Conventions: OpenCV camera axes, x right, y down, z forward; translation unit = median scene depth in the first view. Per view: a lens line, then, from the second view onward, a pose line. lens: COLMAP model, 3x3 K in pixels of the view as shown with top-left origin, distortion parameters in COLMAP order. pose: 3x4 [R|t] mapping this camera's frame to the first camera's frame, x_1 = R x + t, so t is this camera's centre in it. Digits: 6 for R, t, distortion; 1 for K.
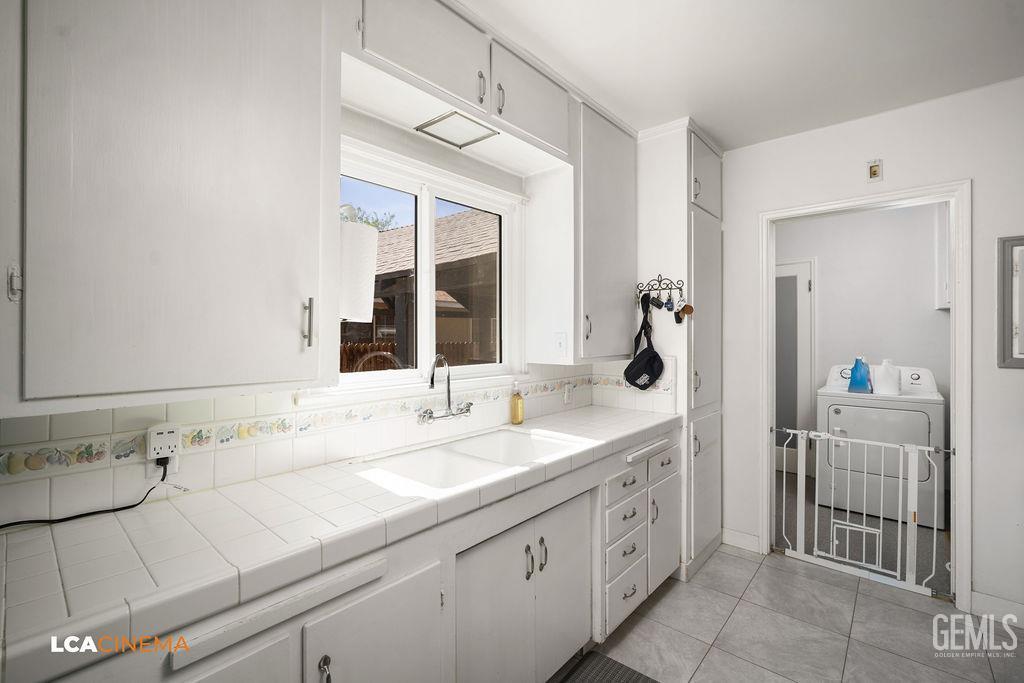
lens RADIAL K [[445.4, 0, 517.1], [0, 445.4, 337.4], [0, 0, 1]] dist [-0.000733, 0.000174]
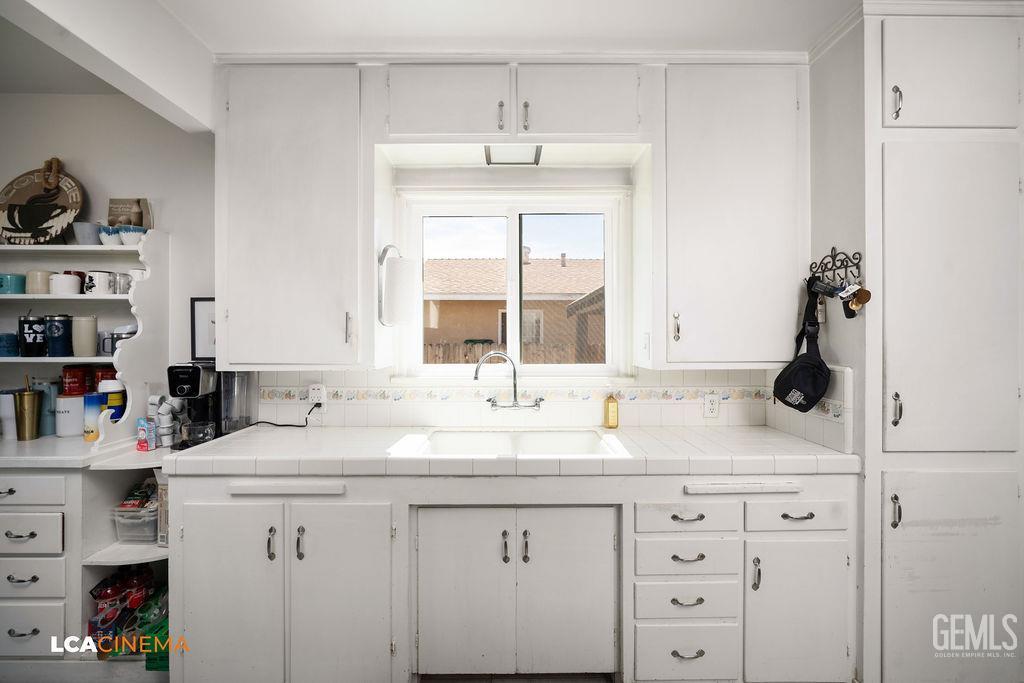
lens RADIAL K [[445.4, 0, 508.2], [0, 445.4, 338.9], [0, 0, 1]] dist [-0.000733, 0.000174]
pose [[0.668790, 0.006110, -0.743426, 0.659669], [-0.003648, 0.999981, 0.004937, -0.002292], [0.743442, -0.000590, 0.668800, 0.223525]]
